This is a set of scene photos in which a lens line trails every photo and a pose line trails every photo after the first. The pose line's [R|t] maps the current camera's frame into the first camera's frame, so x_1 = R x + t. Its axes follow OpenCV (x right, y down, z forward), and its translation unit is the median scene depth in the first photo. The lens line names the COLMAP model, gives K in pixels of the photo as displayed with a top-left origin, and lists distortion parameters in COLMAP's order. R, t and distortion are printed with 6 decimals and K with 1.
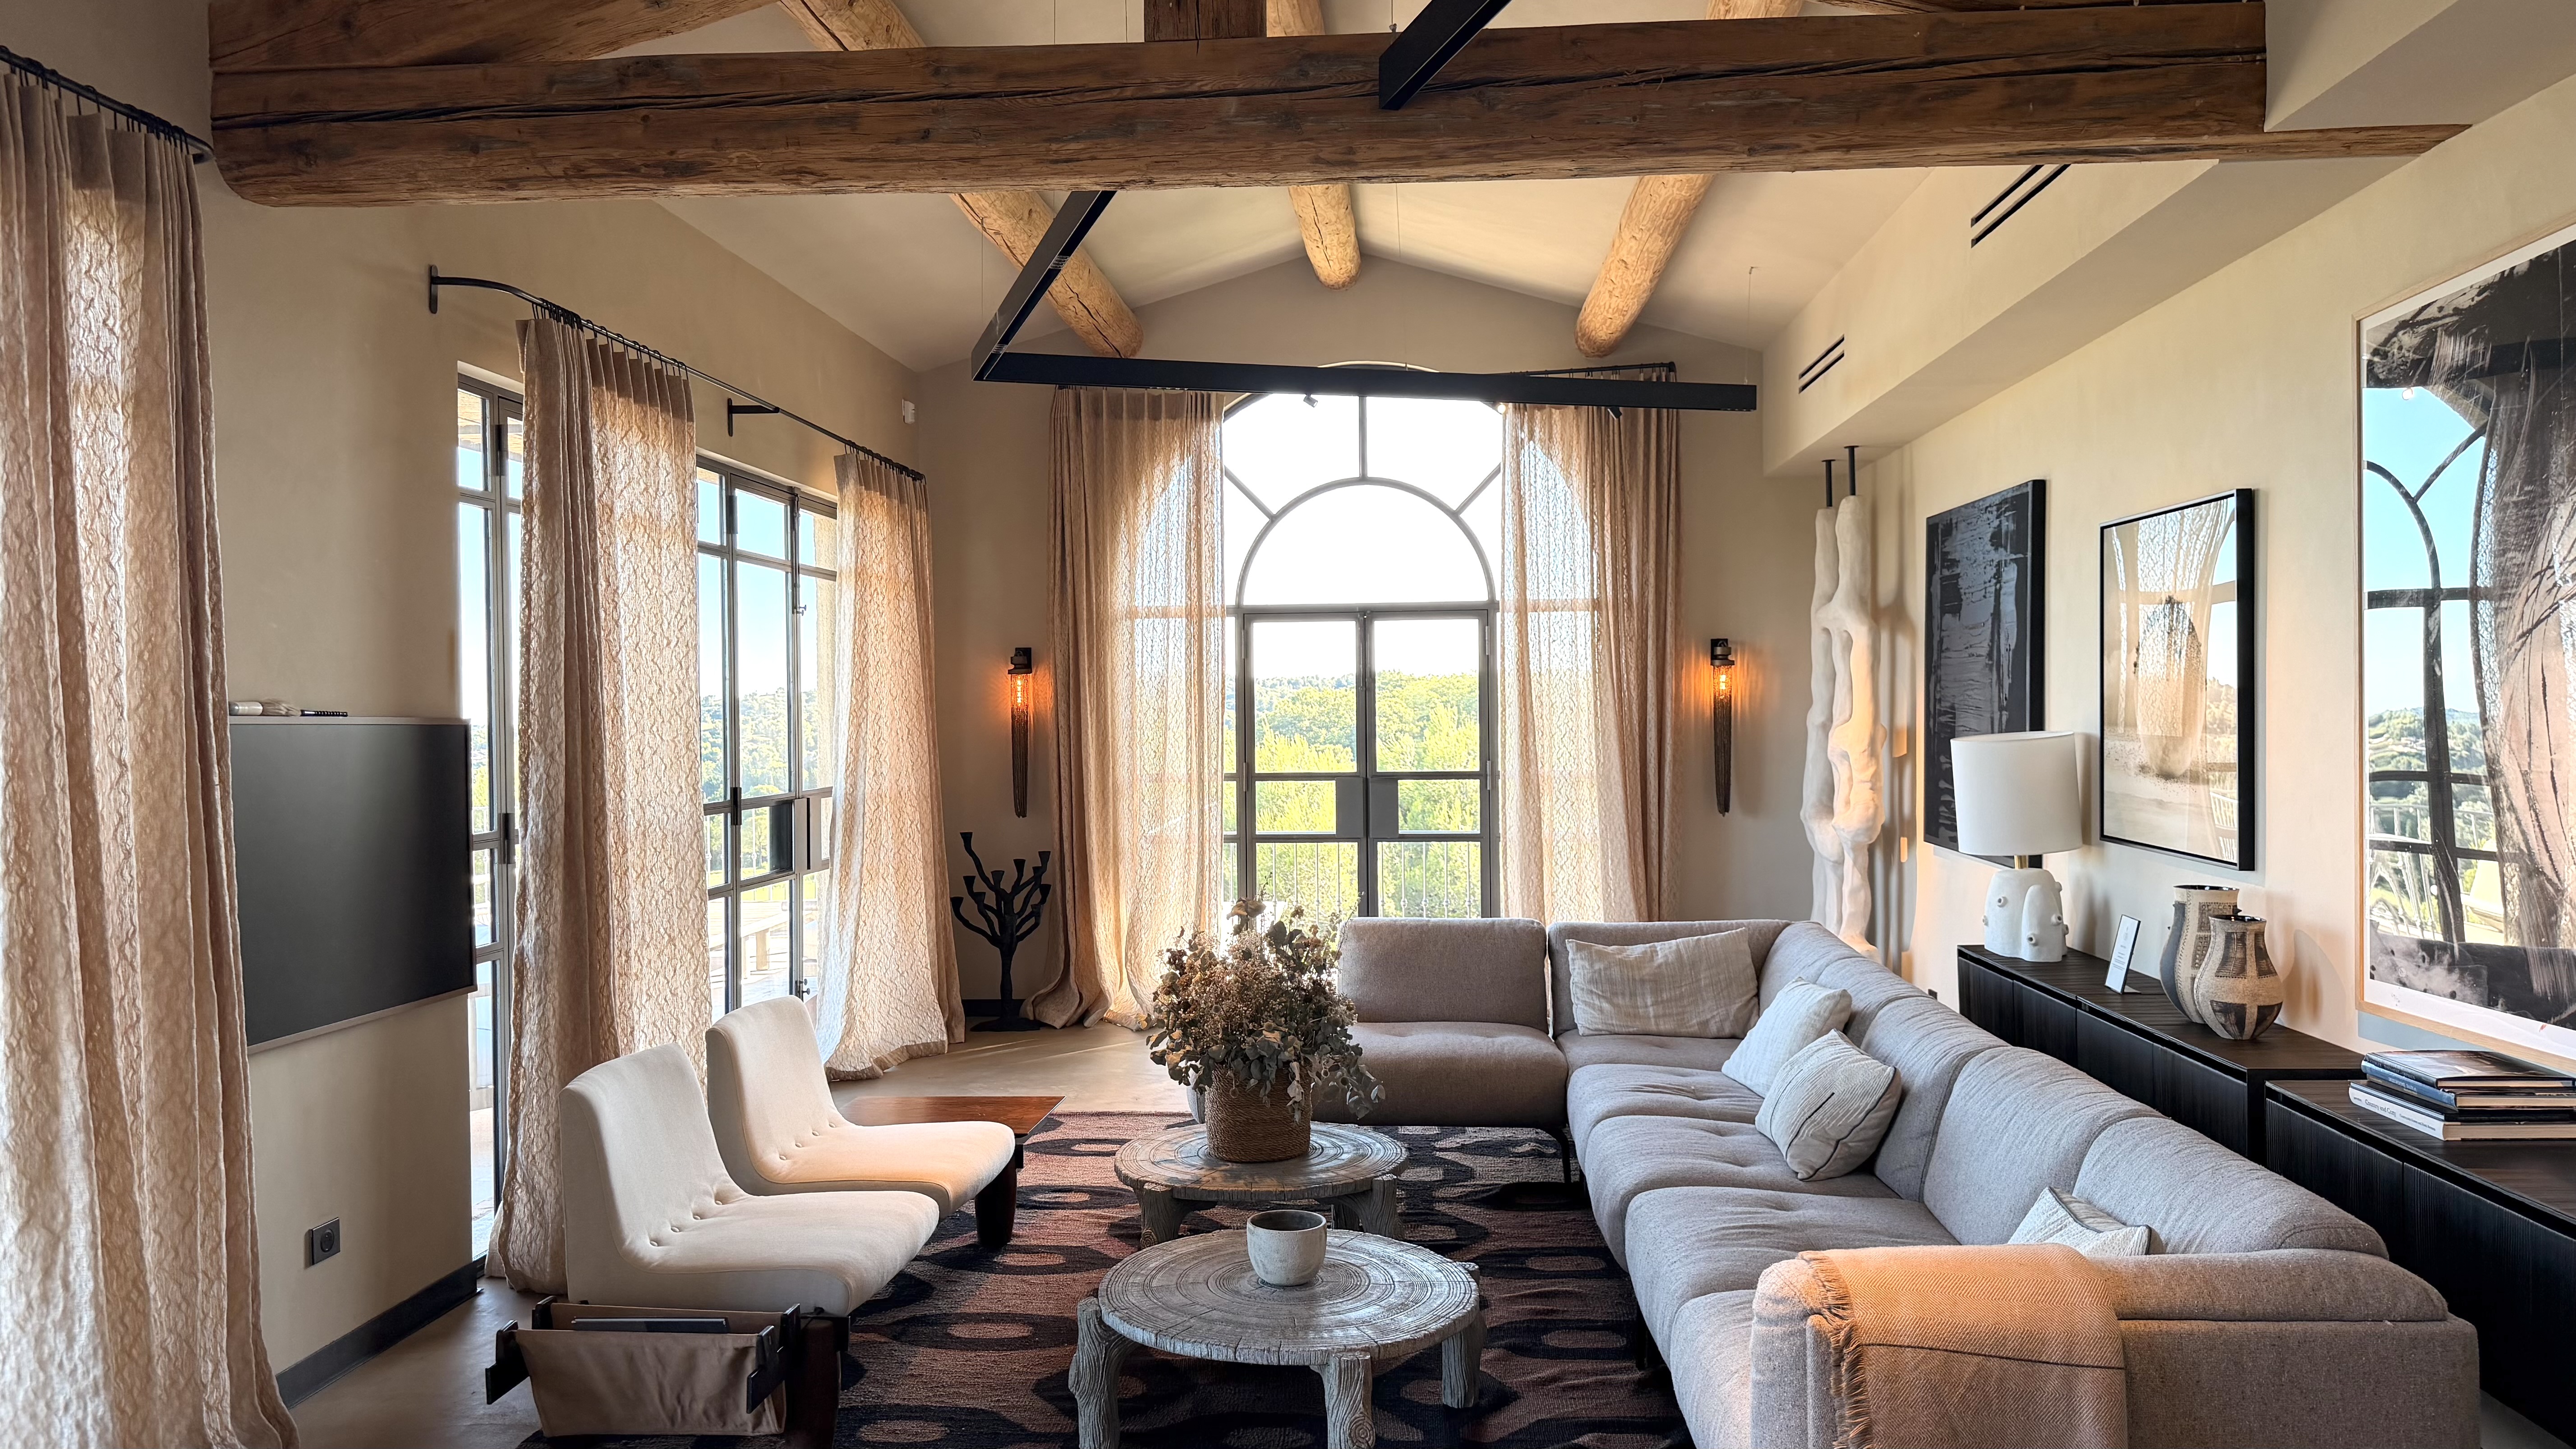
lens RADIAL K [[1798.1, 0, 1288.0], [0, 1798.1, 724.5], [0, 0, 1]] dist [0.048297, -0.068057]
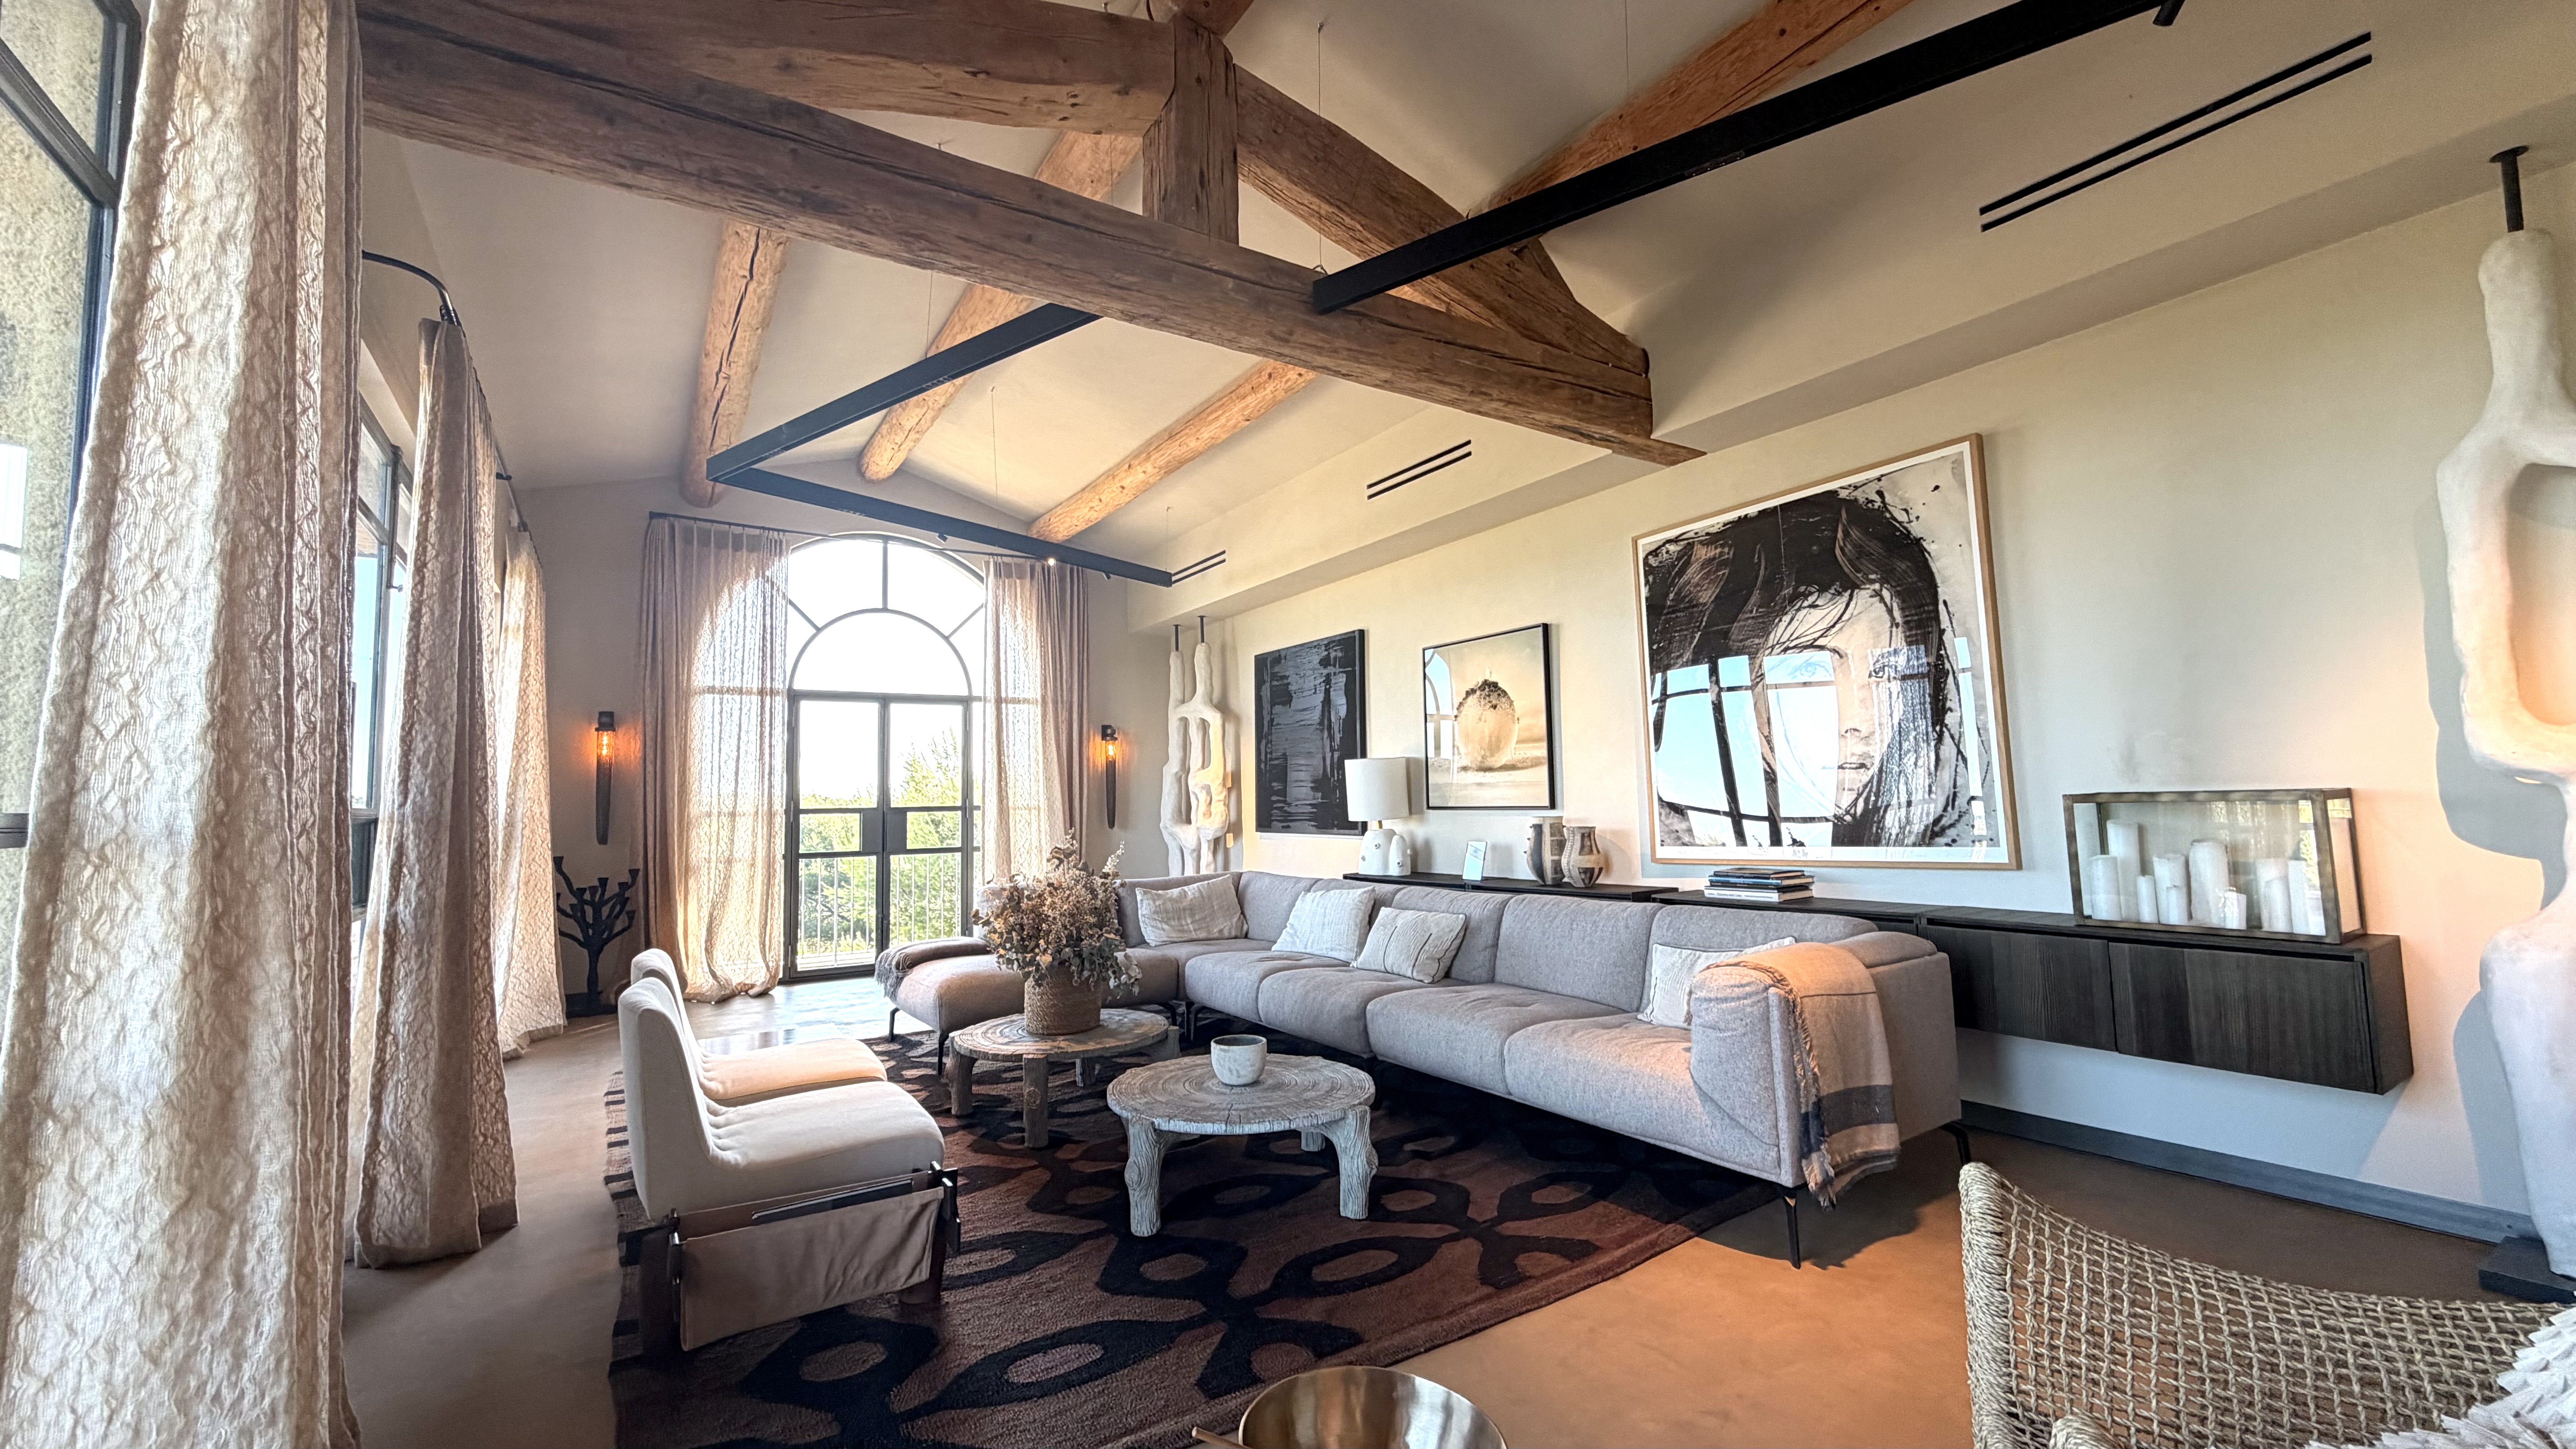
lens RADIAL K [[1030.5, 0, 1279.4], [0, 1030.5, 722.0], [0, 0, 1]] dist [-0.002205, -0.000470]
pose [[0.800431, 0.042016, 0.597950, -0.379827], [0.018778, 0.995293, -0.095072, 0.081154], [-0.599130, 0.087327, 0.795875, 0.242856]]
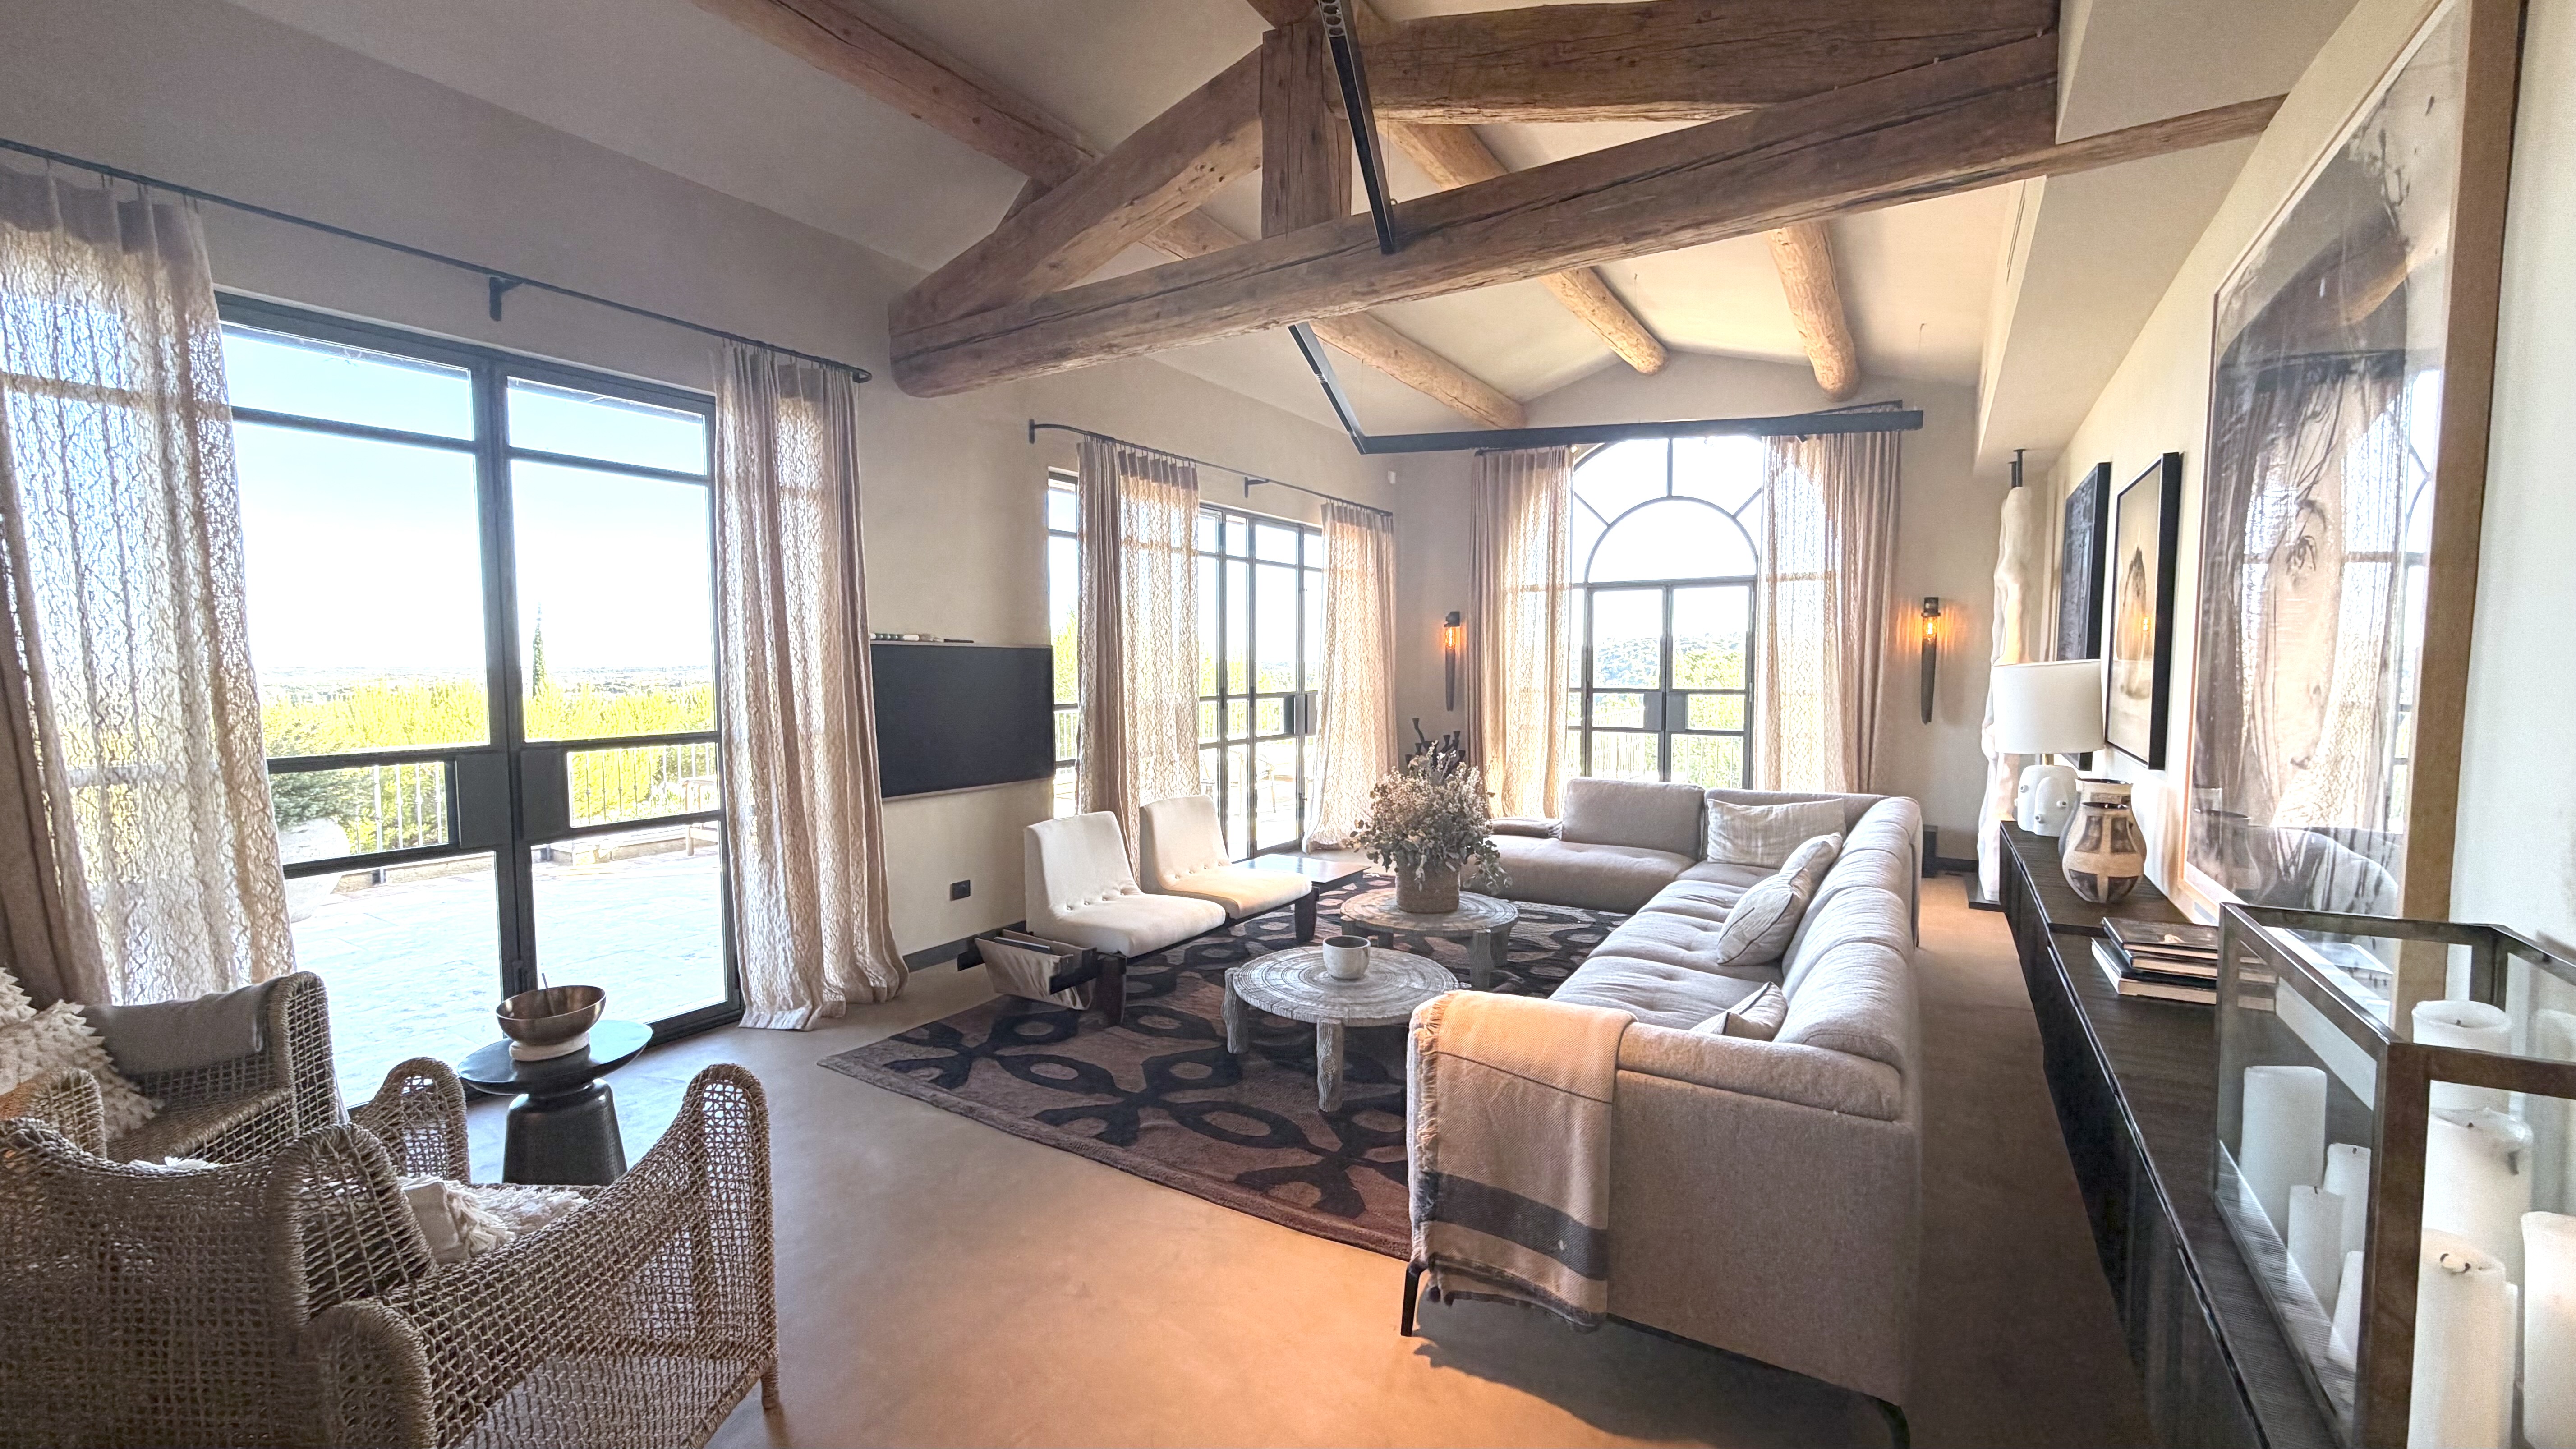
lens RADIAL K [[1022.1, 0, 1279.7], [0, 1022.1, 722.0], [0, 0, 1]] dist [-0.000555, -0.000067]
pose [[0.882737, 0.035894, -0.468494, 0.305667], [-0.009075, 0.998194, 0.059379, 0.012257], [0.469780, -0.048164, 0.881469, 0.110592]]
